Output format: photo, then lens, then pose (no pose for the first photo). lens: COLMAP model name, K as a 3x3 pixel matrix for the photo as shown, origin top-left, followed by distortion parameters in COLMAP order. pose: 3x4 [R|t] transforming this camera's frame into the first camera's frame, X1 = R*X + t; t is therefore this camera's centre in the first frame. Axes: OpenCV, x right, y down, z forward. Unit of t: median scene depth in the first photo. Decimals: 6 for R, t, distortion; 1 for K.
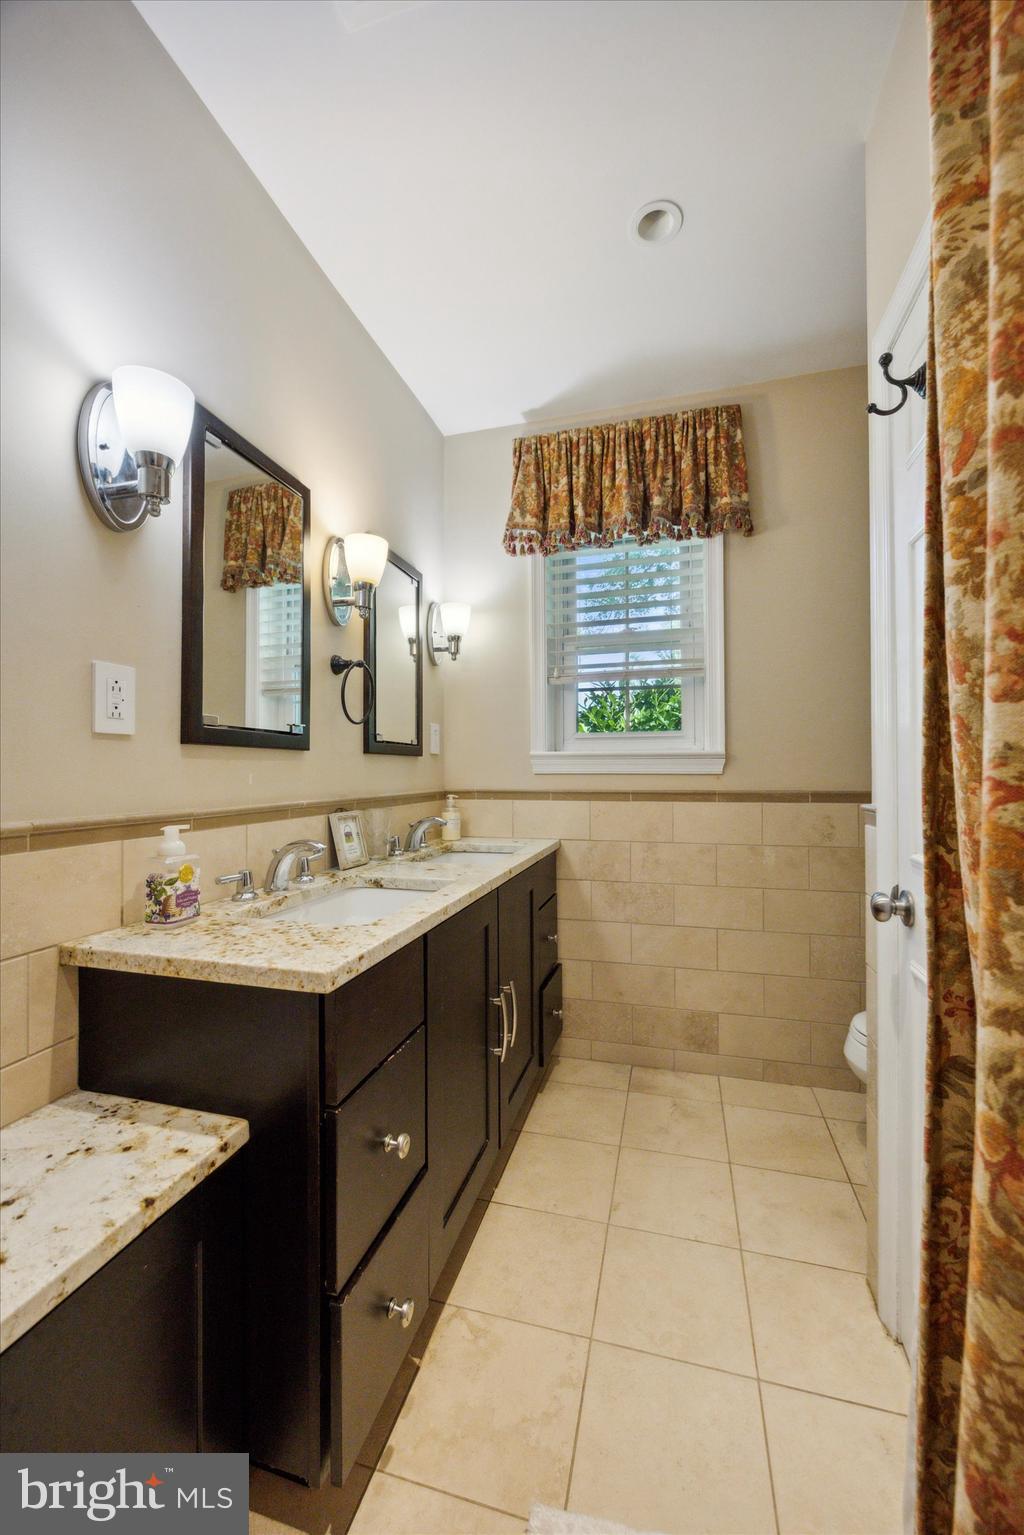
lens RADIAL K [[603.5, 0, 505.4], [0, 603.5, 768.2], [0, 0, 1]] dist [-0.006411, 0.000981]
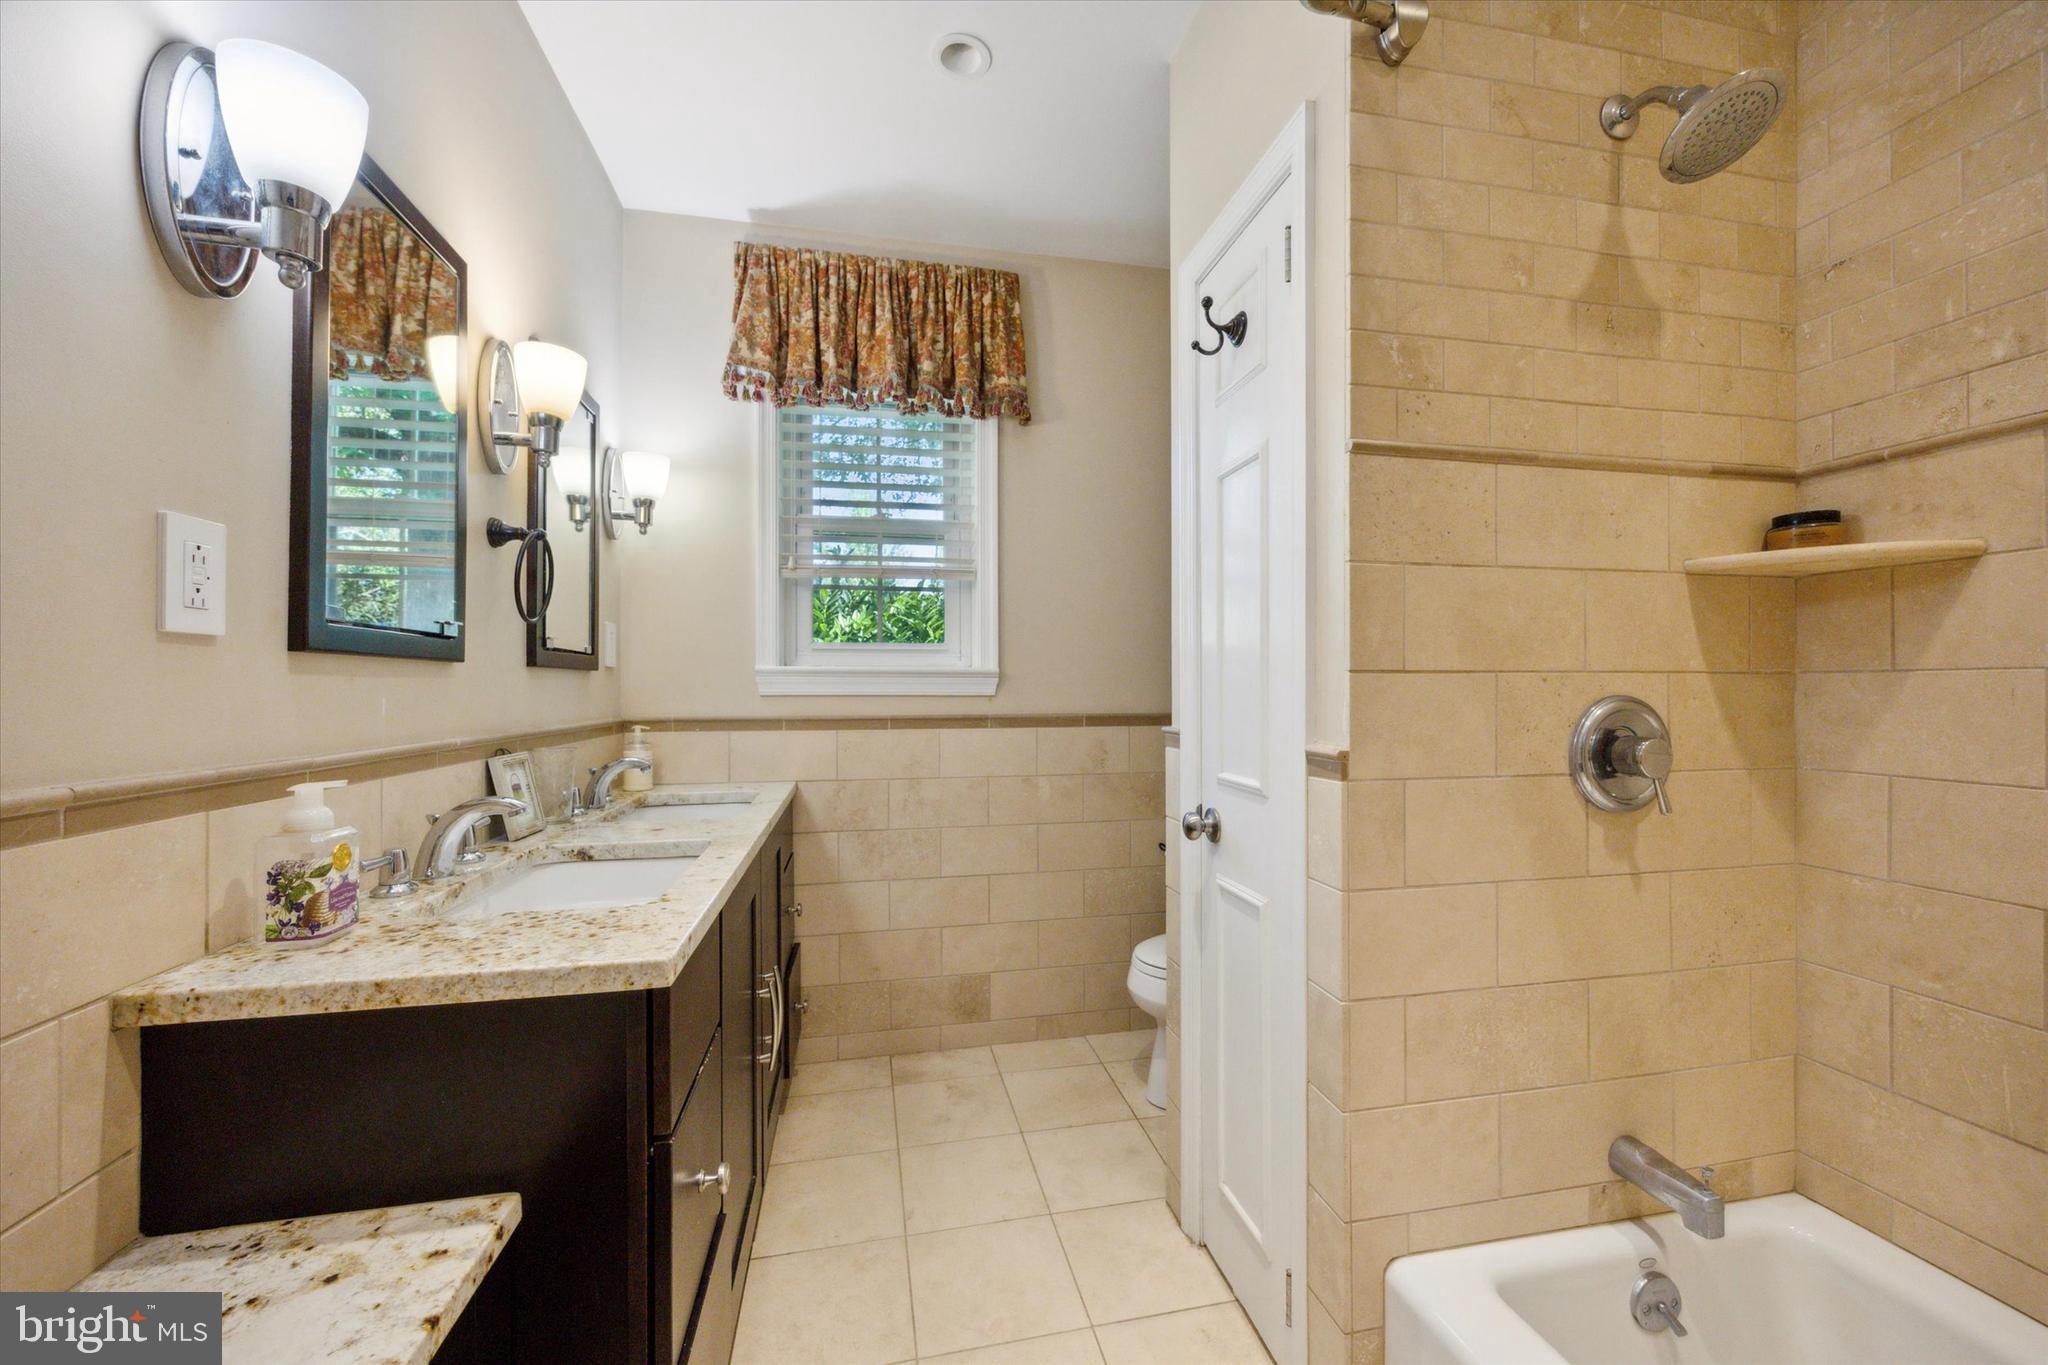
lens RADIAL K [[805.2, 0, 1037.7], [0, 805.2, 686.9], [0, 0, 1]] dist [-0.006411, 0.000981]
pose [[0.880113, 0.002954, 0.474754, -0.189472], [-0.003760, 0.999993, 0.000749, -0.005305], [-0.474749, -0.002444, 0.880118, -0.062826]]
